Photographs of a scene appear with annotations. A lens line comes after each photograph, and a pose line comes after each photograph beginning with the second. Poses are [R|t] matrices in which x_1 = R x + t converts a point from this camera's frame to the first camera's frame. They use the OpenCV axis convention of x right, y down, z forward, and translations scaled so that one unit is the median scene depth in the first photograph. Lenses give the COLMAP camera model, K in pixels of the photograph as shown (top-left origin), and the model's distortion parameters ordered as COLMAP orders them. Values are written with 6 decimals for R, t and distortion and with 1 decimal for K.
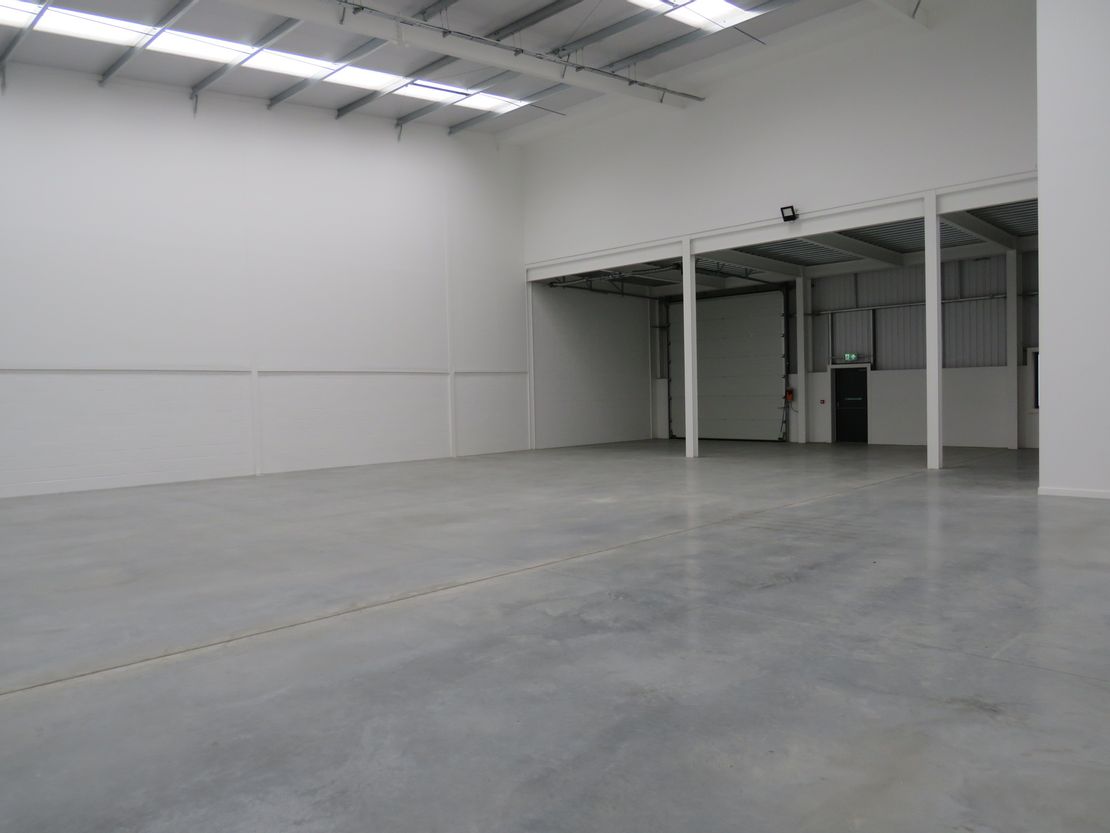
lens RADIAL K [[789.2, 0, 547.3], [0, 789.2, 415.5], [0, 0, 1]] dist [-0.021464, 0.003786]
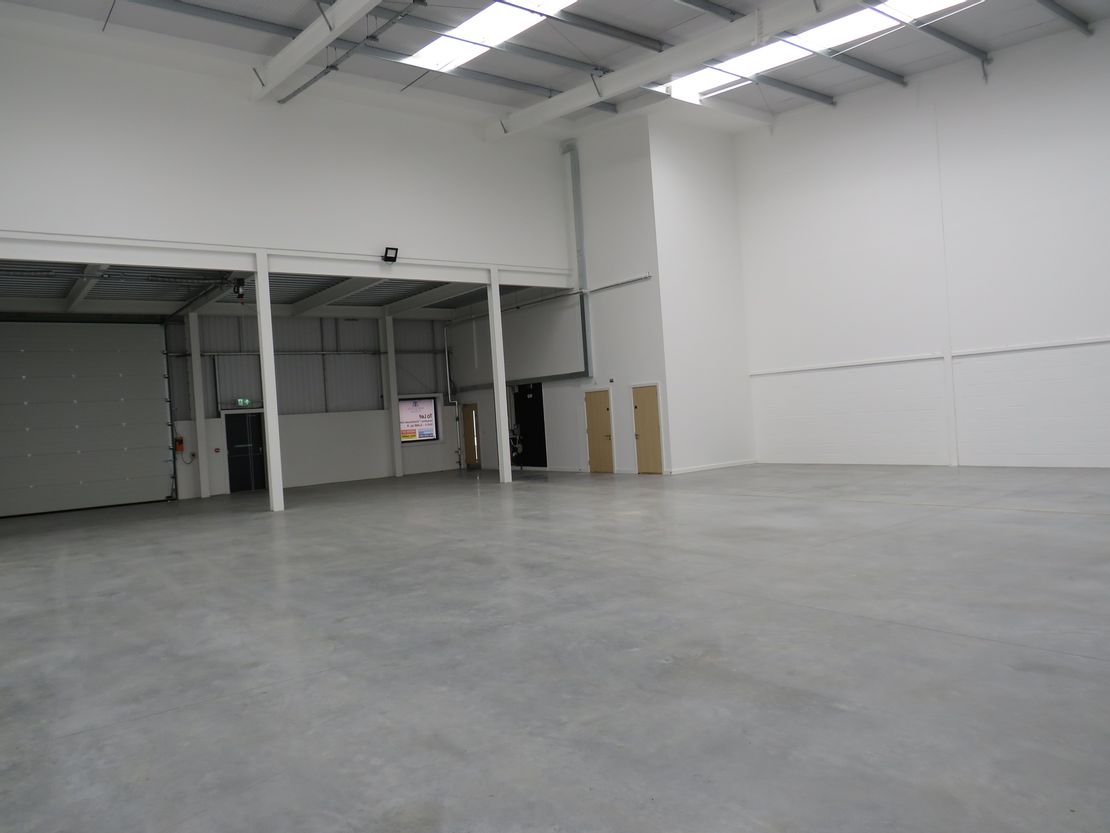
lens RADIAL K [[789.2, 0, 547.3], [0, 789.2, 415.5], [0, 0, 1]] dist [-0.021464, 0.003786]
pose [[0.161942, 0.010140, 0.986748, -0.495970], [0.087520, 0.995859, -0.024598, -0.001737], [-0.982911, 0.090343, 0.160384, 0.474683]]
